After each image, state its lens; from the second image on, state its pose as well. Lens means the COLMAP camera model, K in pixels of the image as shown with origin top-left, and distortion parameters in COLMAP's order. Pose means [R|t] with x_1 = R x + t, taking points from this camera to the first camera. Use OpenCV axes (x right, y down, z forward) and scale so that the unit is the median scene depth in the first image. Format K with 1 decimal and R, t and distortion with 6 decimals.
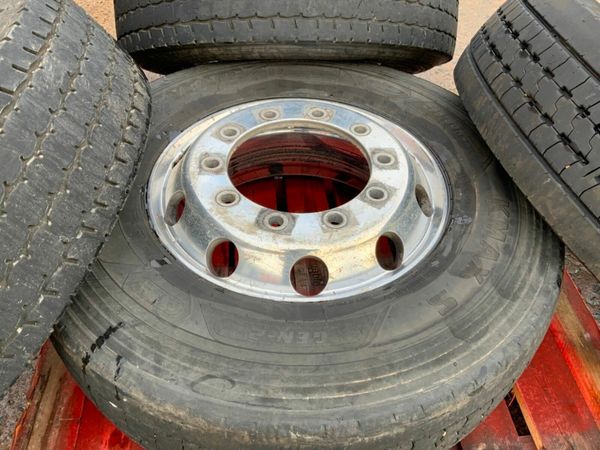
lens RADIAL K [[494.2, 0, 299.5], [0, 494.2, 222.8], [0, 0, 1]] dist [0.059912, -0.115716]
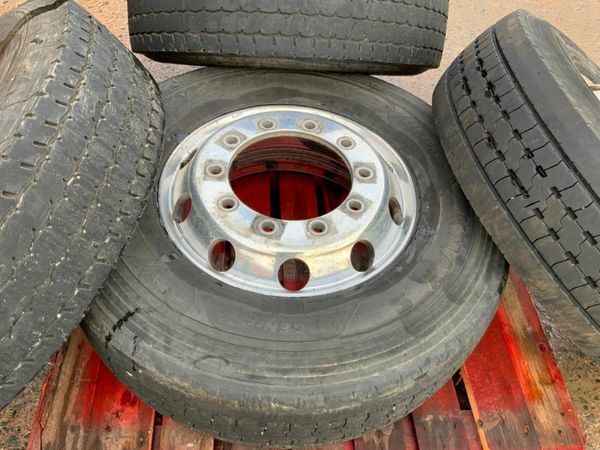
lens RADIAL K [[487.9, 0, 300.0], [0, 487.9, 225.0], [0, 0, 1]] dist [0.095856, -0.198571]
pose [[0.998550, 0.051061, 0.017073, 0.008490], [-0.052280, 0.995349, 0.080915, -0.109613], [-0.012862, -0.081690, 0.996575, -0.174653]]
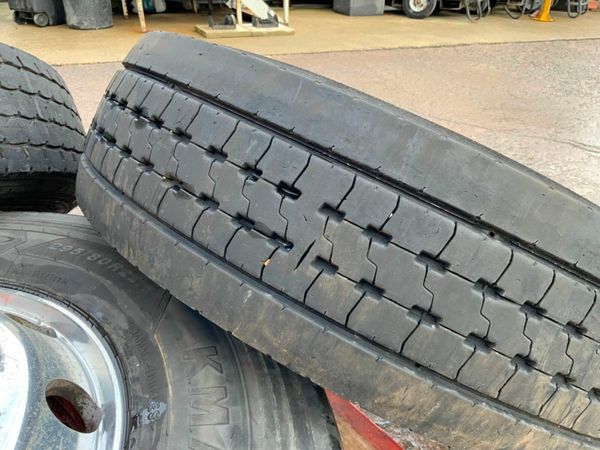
lens RADIAL K [[494.2, 0, 299.5], [0, 494.2, 222.8], [0, 0, 1]] dist [0.059912, -0.115716]
pose [[0.808560, -0.280882, 0.517045, 0.263415], [0.412570, 0.897153, -0.157807, -0.043462], [-0.419543, 0.340914, 0.841286, 0.446404]]
